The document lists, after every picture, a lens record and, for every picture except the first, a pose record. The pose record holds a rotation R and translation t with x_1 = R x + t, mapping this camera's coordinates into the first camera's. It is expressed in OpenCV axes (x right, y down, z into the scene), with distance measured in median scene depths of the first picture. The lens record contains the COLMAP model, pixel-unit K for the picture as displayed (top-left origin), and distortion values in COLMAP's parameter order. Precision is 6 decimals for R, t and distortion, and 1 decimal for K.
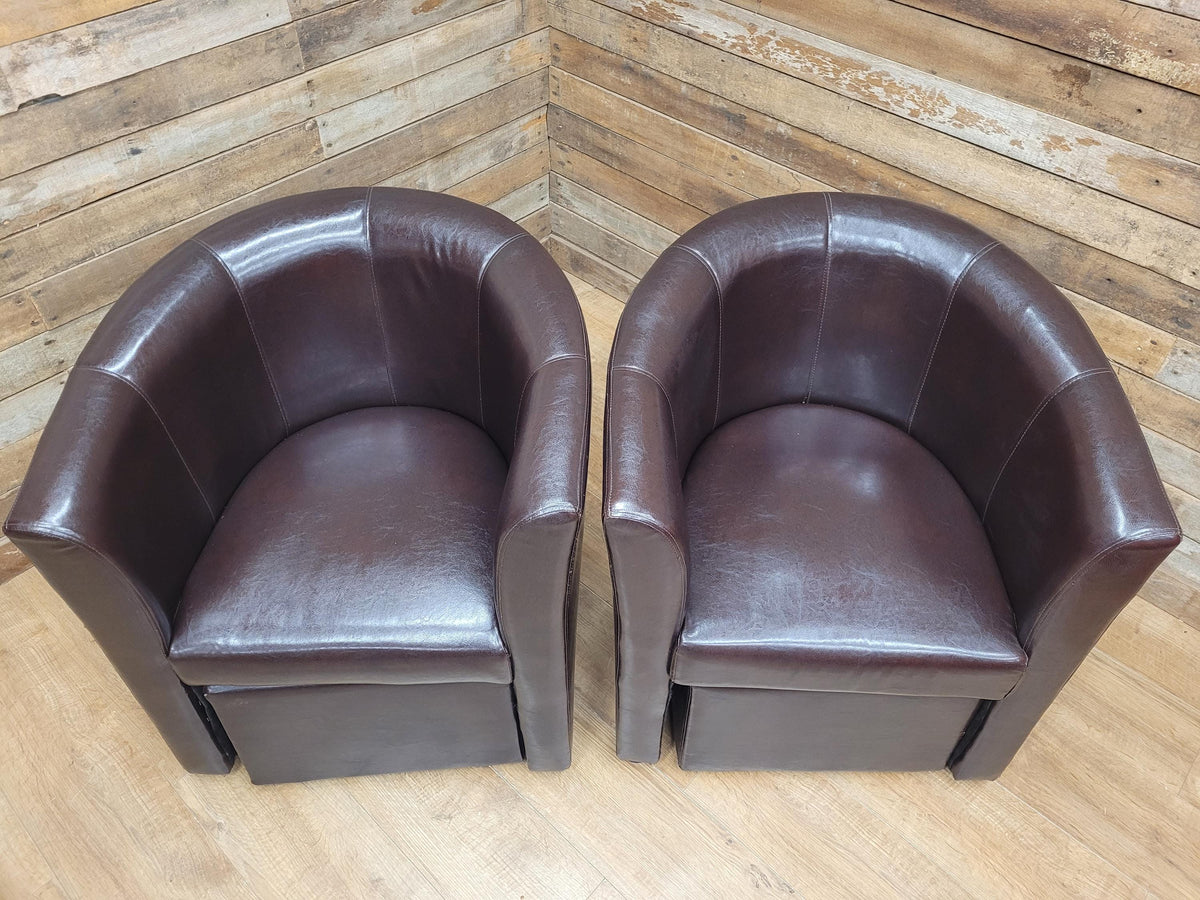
lens RADIAL K [[909.0, 0, 613.6], [0, 909.0, 431.9], [0, 0, 1]] dist [0.059697, -0.045352]
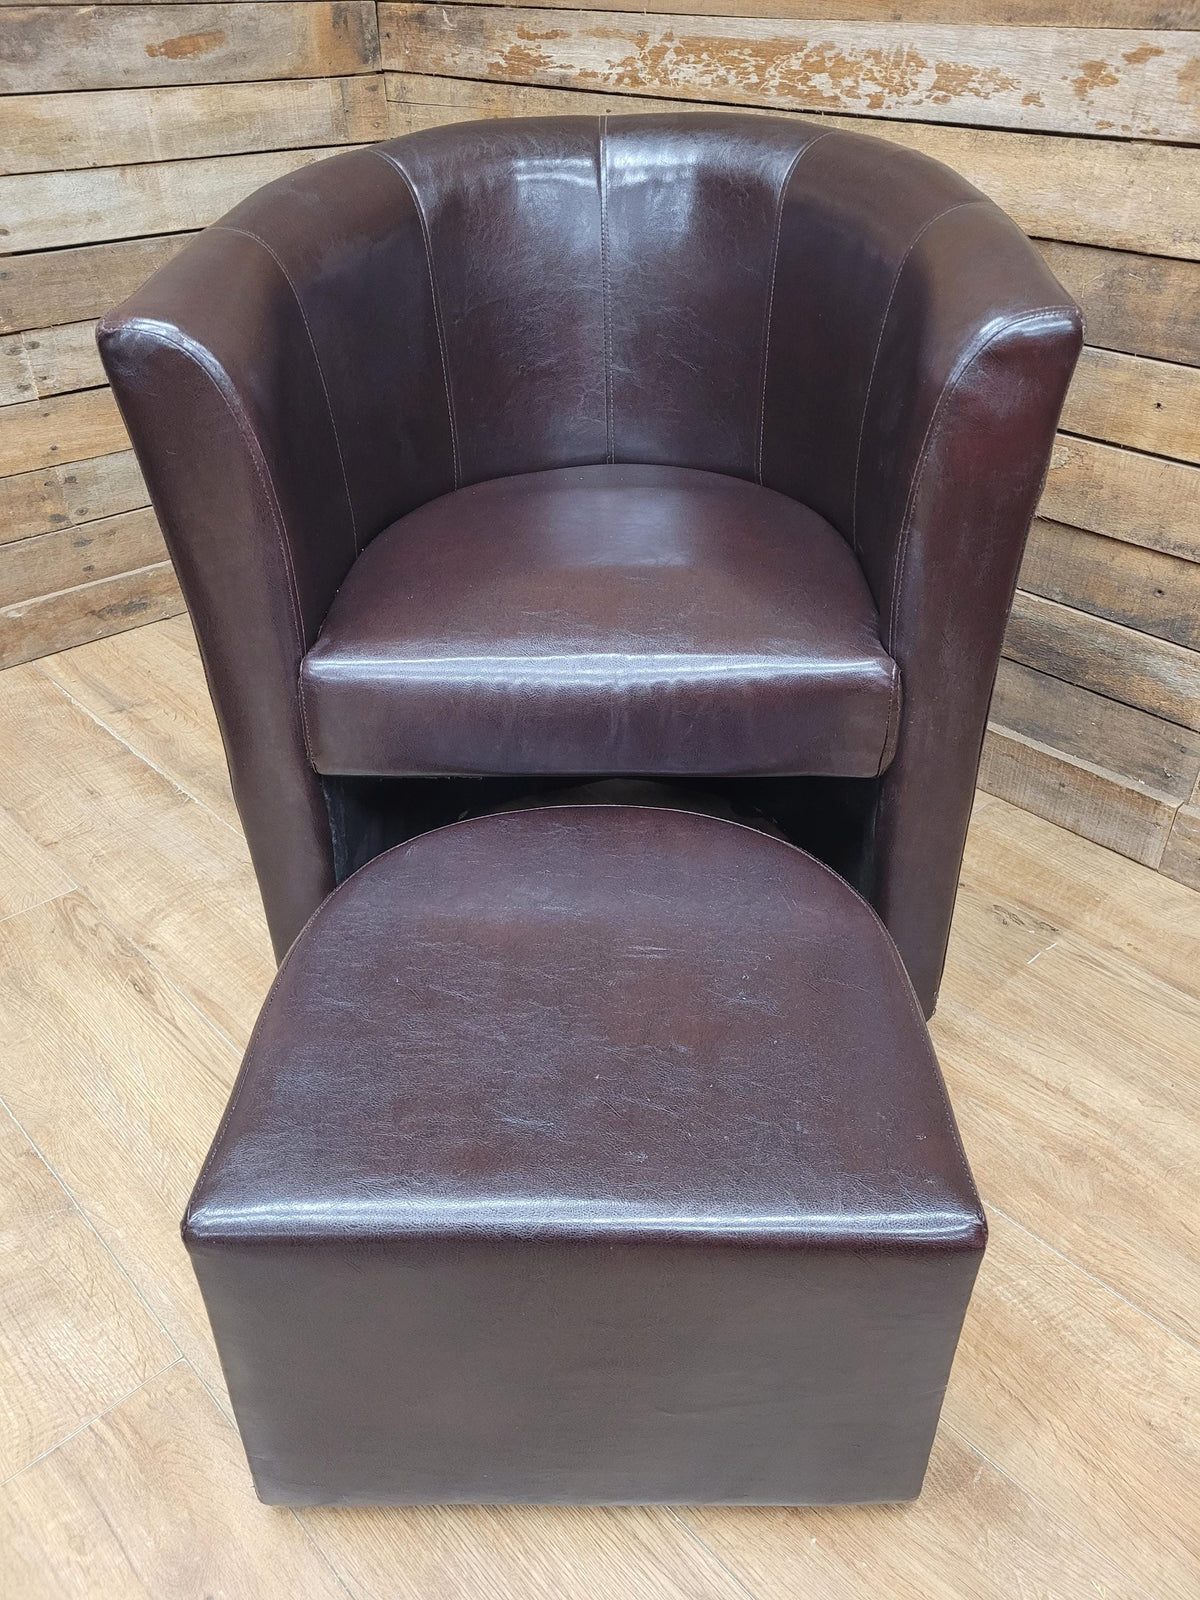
lens RADIAL K [[1212.1, 0, 620.6], [0, 1212.1, 808.7], [0, 0, 1]] dist [0.059697, -0.045352]
pose [[0.997275, 0.021820, -0.070471, 0.237172], [-0.034765, 0.981542, -0.188059, 0.286273], [0.065067, 0.189997, 0.979626, 0.292280]]
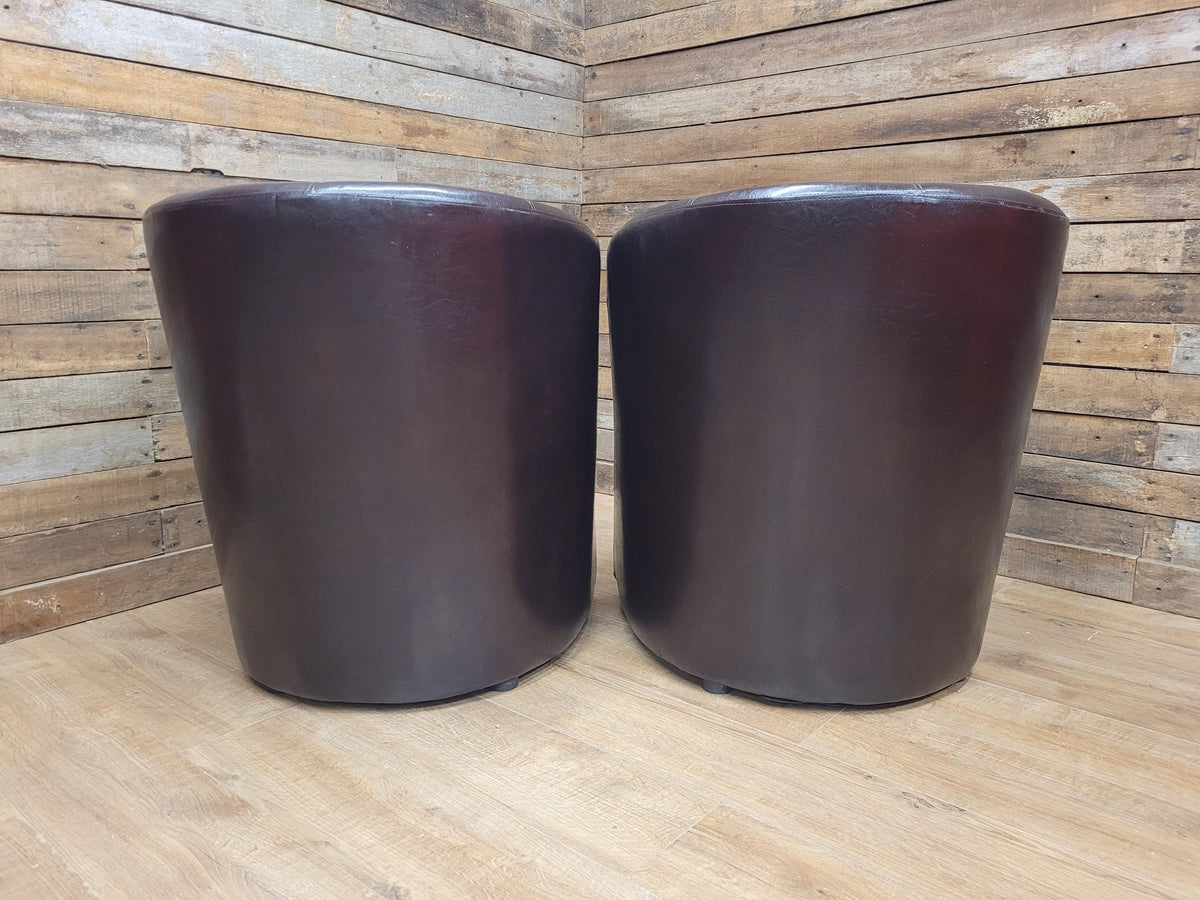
lens RADIAL K [[909.0, 0, 593.4], [0, 909.0, 434.3], [0, 0, 1]] dist [0.059697, -0.045352]
pose [[0.999538, -0.022202, 0.020747, -0.117032], [0.030086, 0.818849, -0.573219, 0.614099], [-0.004262, 0.573579, 0.819139, 0.159905]]
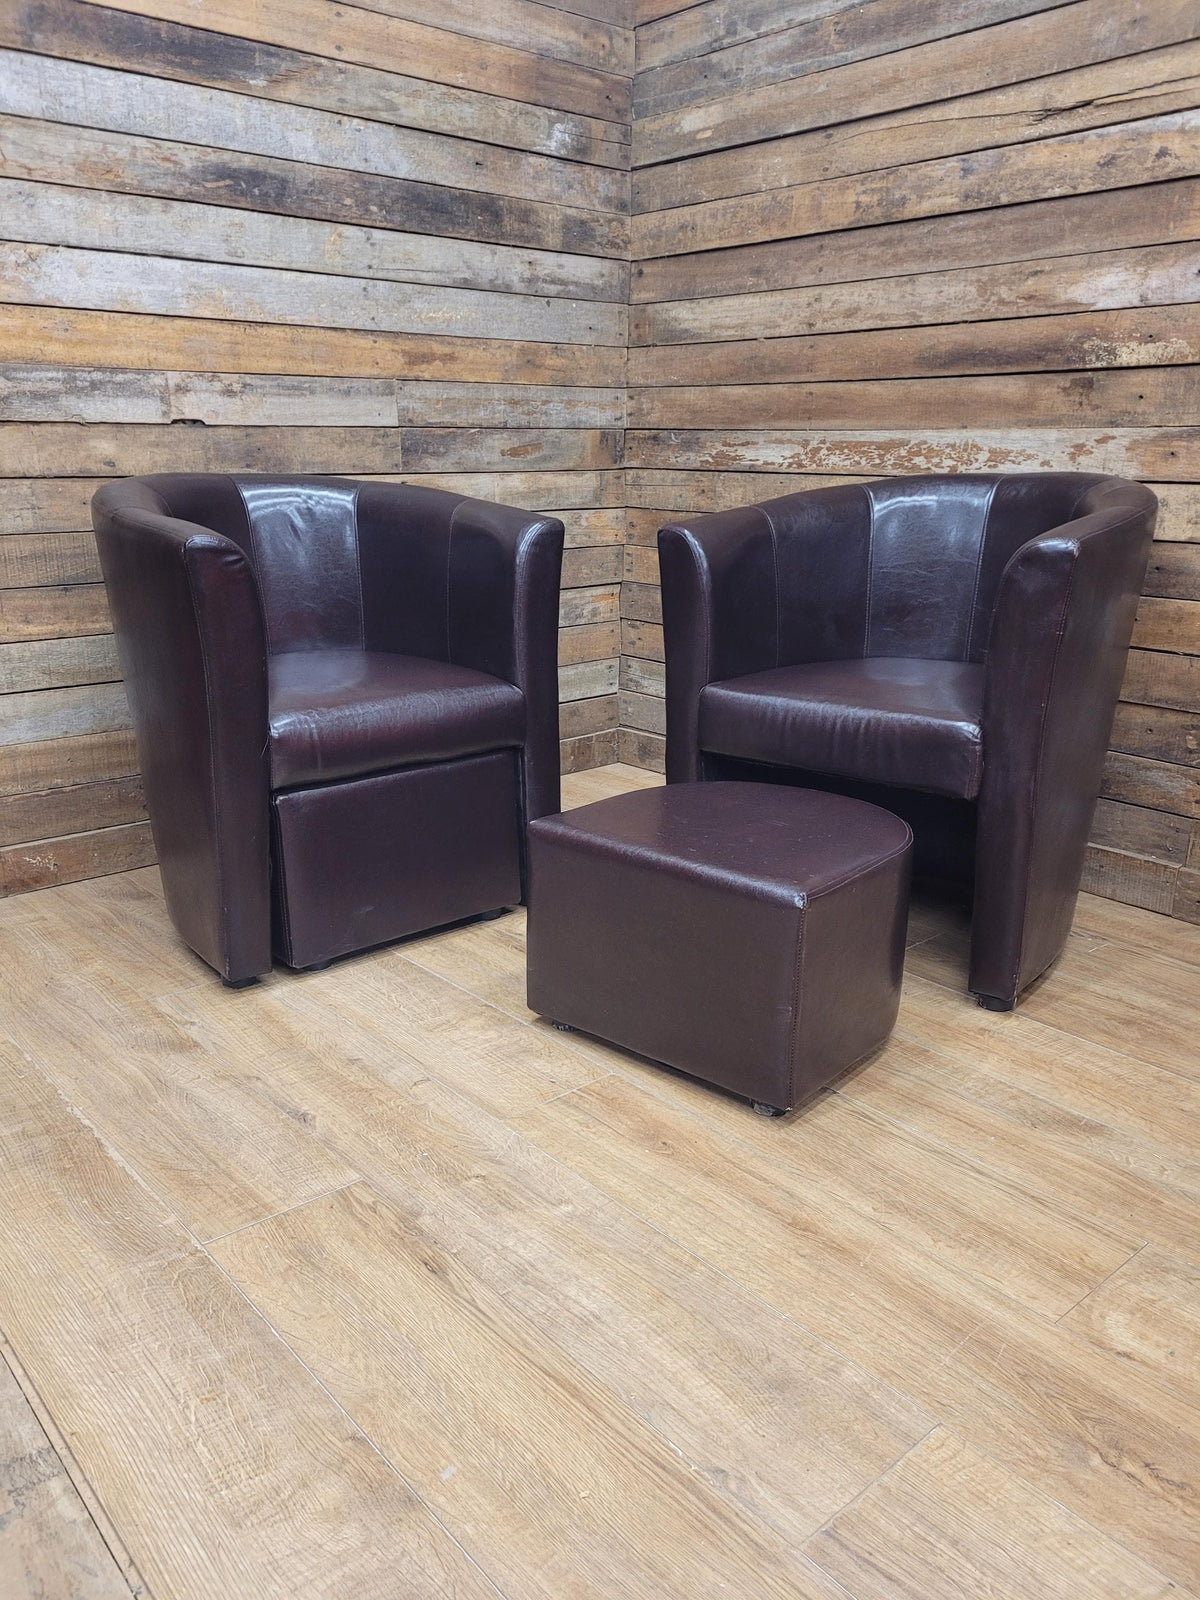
lens RADIAL K [[1212.1, 0, 601.7], [0, 1212.1, 812.2], [0, 0, 1]] dist [0.059697, -0.045352]
pose [[0.993297, 0.015866, -0.114496, 0.095062], [-0.068370, 0.879326, -0.471287, 0.733691], [0.093202, 0.475956, 0.874517, -0.092794]]
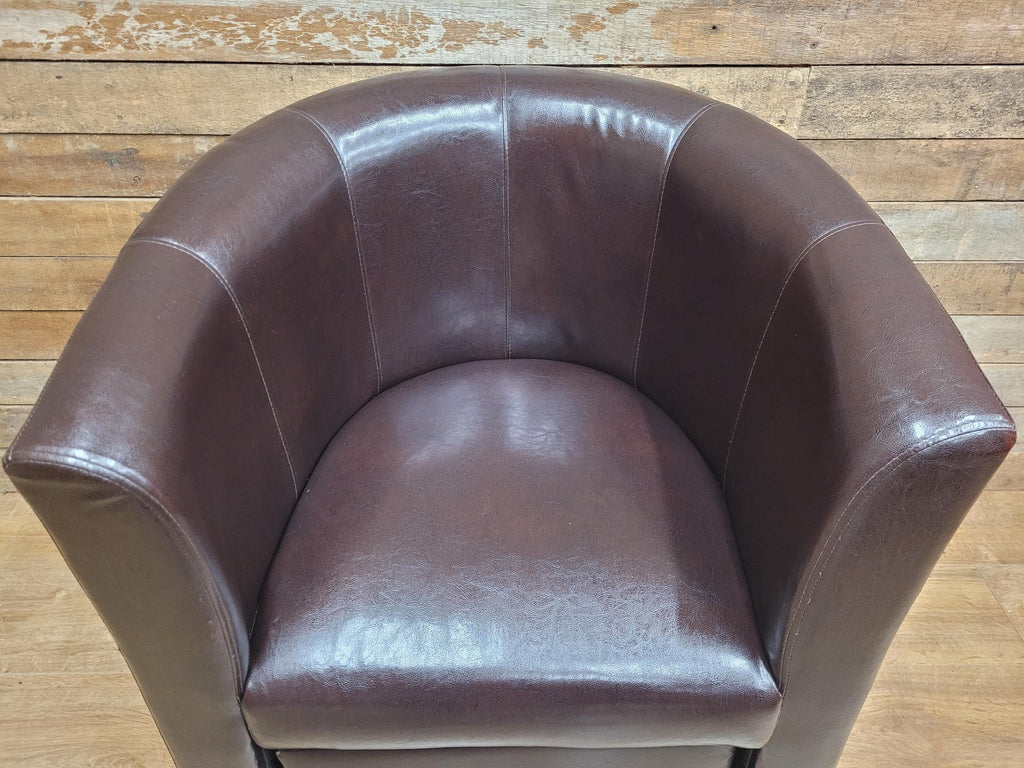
lens RADIAL K [[775.7, 0, 515.0], [0, 775.7, 381.1], [0, 0, 1]] dist [0.059697, -0.045352]
pose [[0.731745, -0.414594, 0.540982, -0.039066], [0.492386, 0.870377, 0.001021, -0.079659], [-0.471281, 0.265624, 0.841034, 0.533456]]
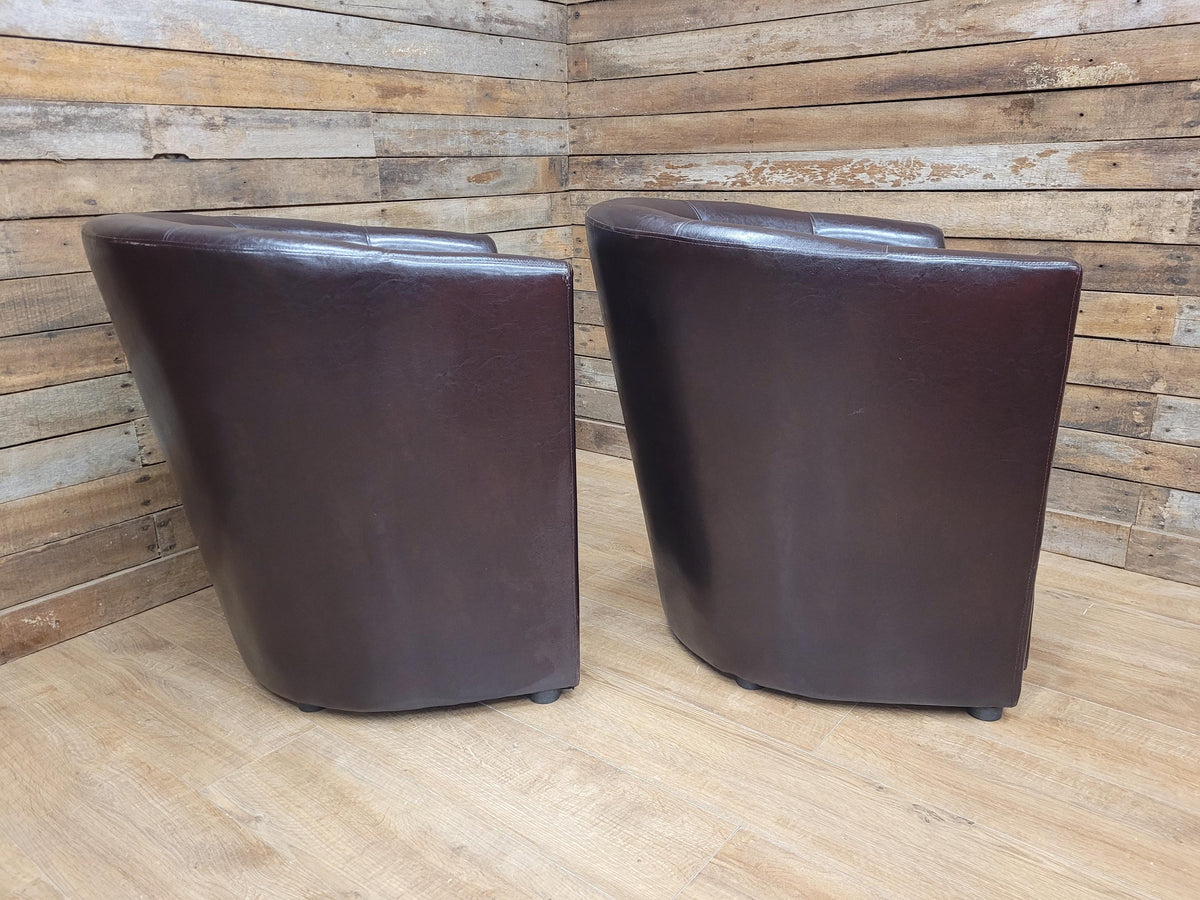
lens RADIAL K [[909.0, 0, 613.5], [0, 909.0, 442.4], [0, 0, 1]] dist [0.059697, -0.045352]
pose [[0.996869, -0.059358, 0.052236, -0.130011], [0.077030, 0.878152, -0.472138, 0.511408], [-0.017846, 0.474684, 0.879975, 0.118624]]
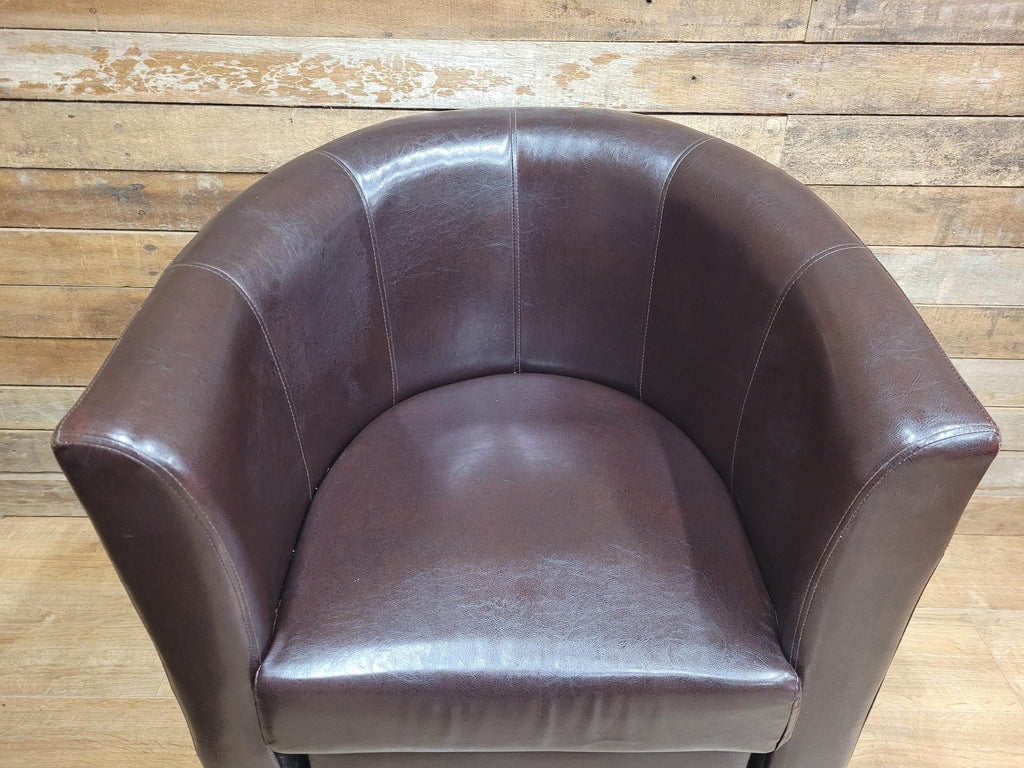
lens RADIAL K [[775.7, 0, 519.9], [0, 775.7, 376.9], [0, 0, 1]] dist [0.059697, -0.045352]
pose [[0.748177, -0.368353, 0.551858, -0.028345], [0.475635, 0.877661, -0.059019, -0.057501], [-0.462605, 0.306639, 0.831847, 0.510073]]
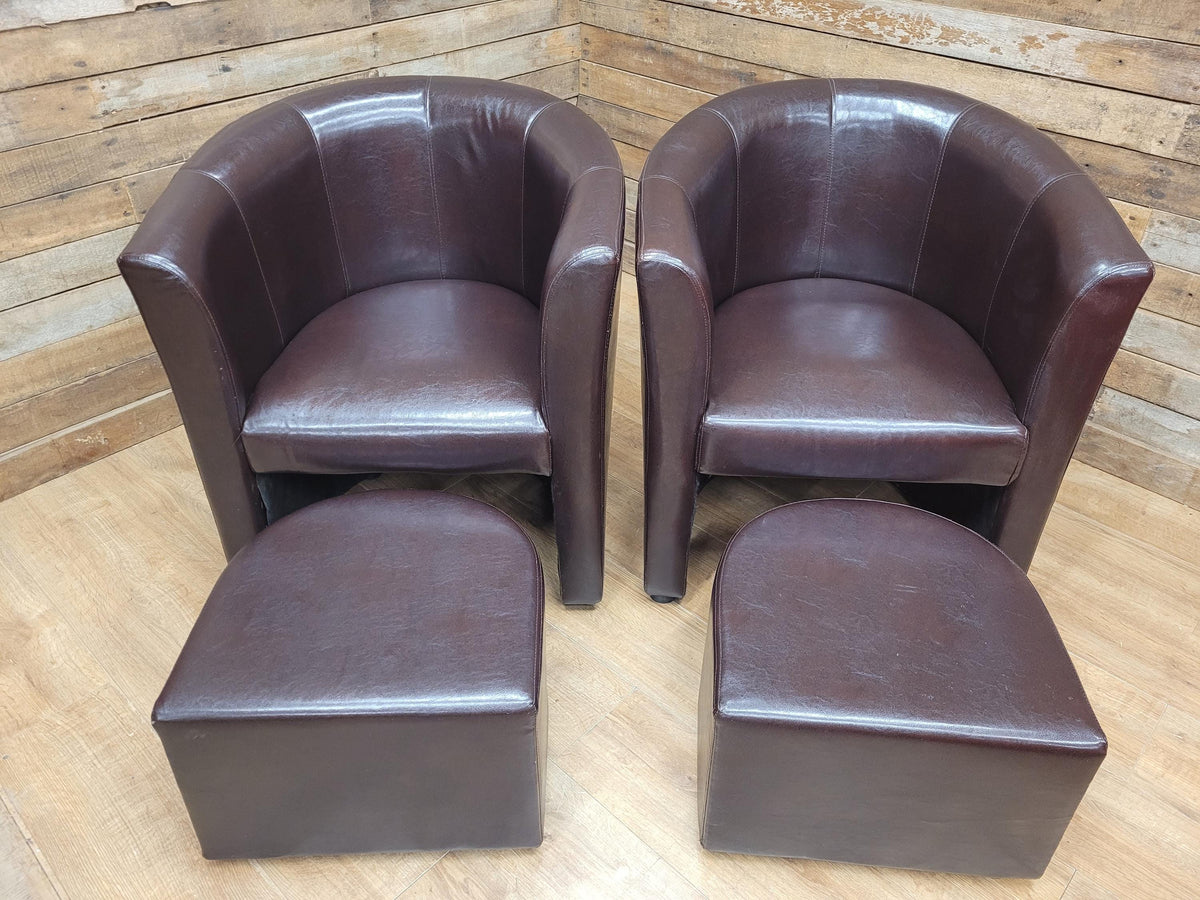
lens RADIAL K [[909.0, 0, 610.1], [0, 909.0, 441.1], [0, 0, 1]] dist [0.059697, -0.045352]
pose [[0.999844, -0.000650, -0.017629, -0.018616], [-0.002089, 0.987932, -0.154873, 0.336805], [0.017516, 0.154886, 0.987777, -0.058387]]
